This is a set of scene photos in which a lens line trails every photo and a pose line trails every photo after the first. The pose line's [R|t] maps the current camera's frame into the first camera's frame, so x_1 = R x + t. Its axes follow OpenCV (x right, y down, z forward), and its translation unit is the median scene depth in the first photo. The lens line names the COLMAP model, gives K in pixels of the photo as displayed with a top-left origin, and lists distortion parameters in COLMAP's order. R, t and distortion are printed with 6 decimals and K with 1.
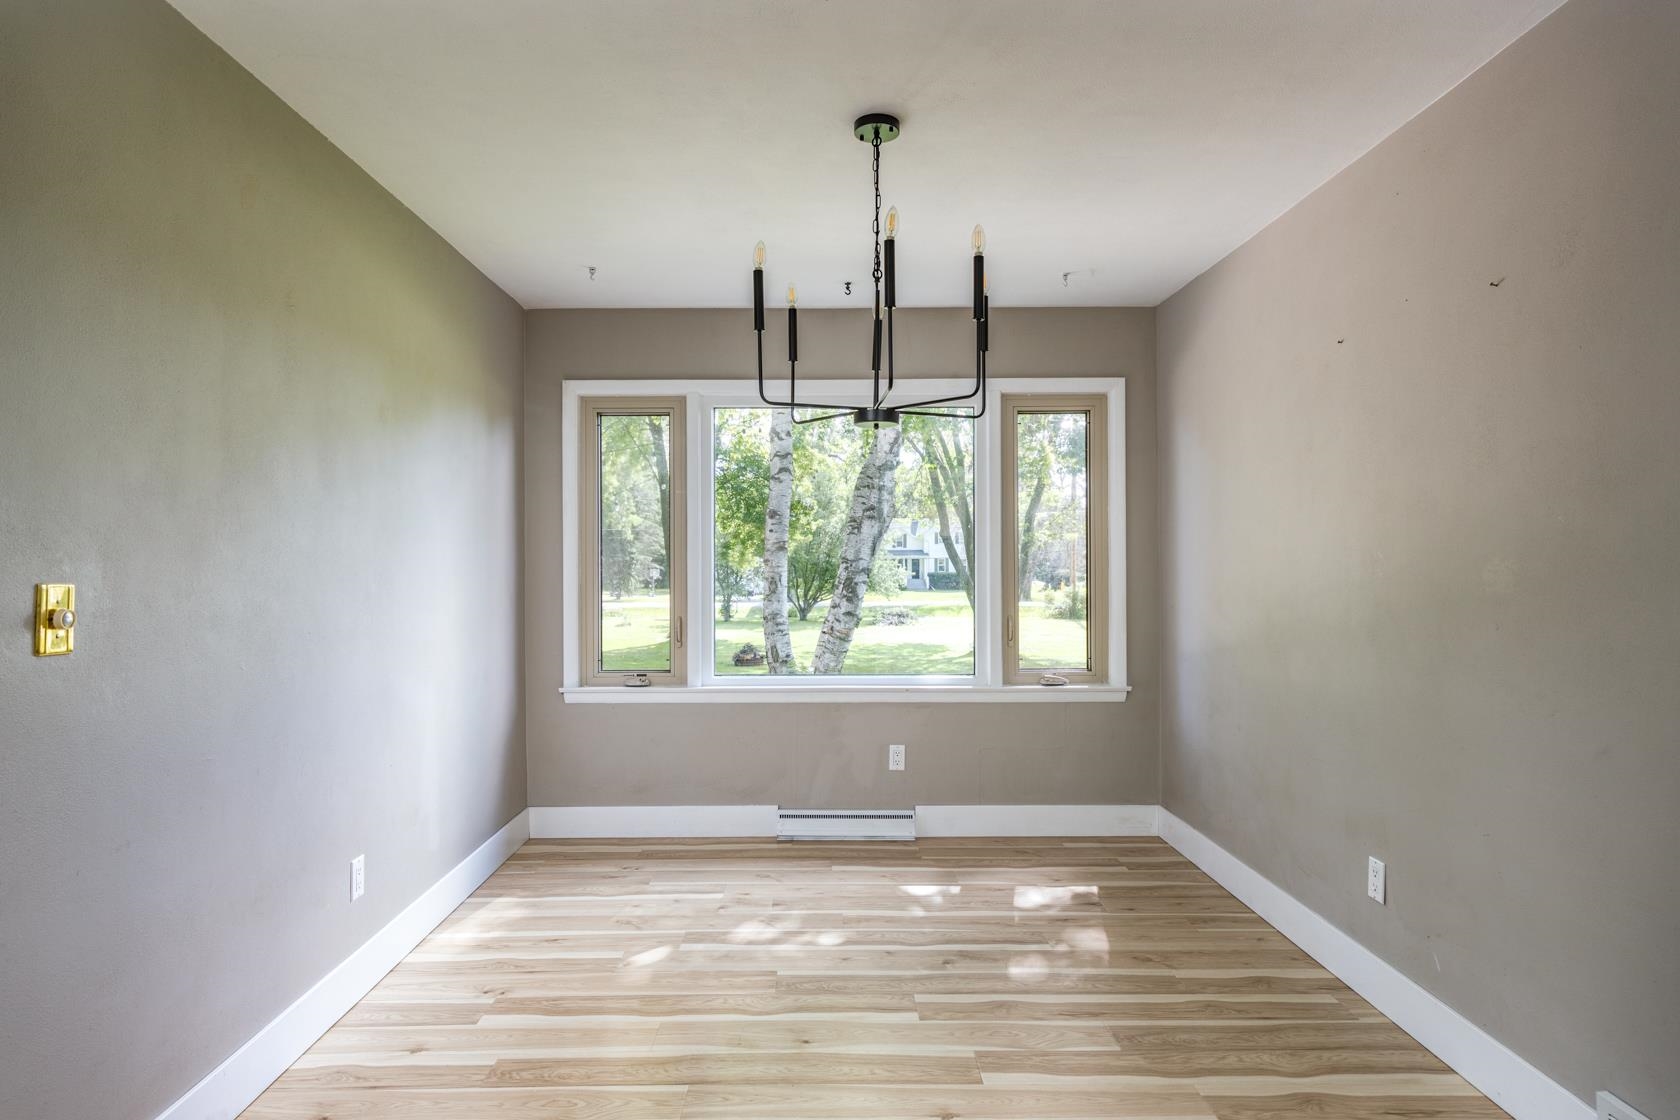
lens RADIAL K [[974.3, 0, 837.0], [0, 974.3, 560.8], [0, 0, 1]] dist [-0.000617, 0.000003]
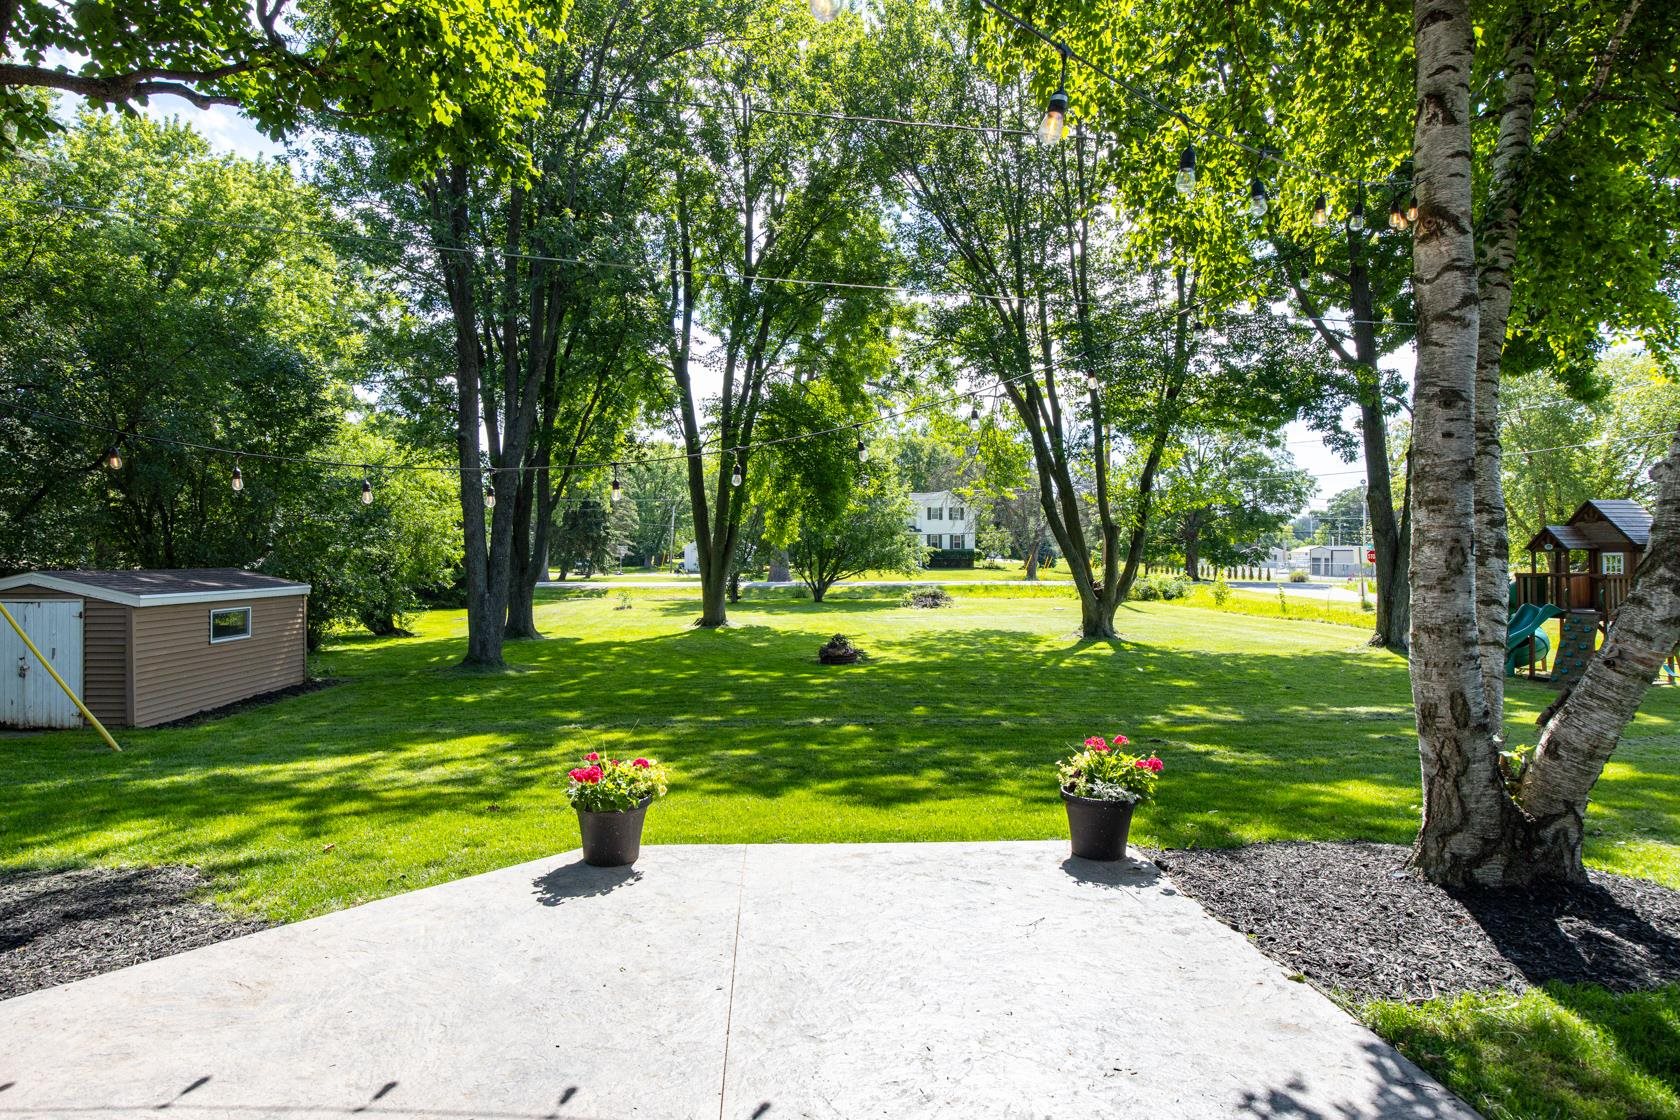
lens RADIAL K [[974.3, 0, 837.4], [0, 974.3, 557.8], [0, 0, 1]] dist [-0.000617, 0.000003]
pose [[0.998398, -0.000148, 0.056581, -0.073157], [-0.000960, 0.999808, 0.019549, 0.003388], [-0.056573, -0.019572, 0.998207, 0.111575]]
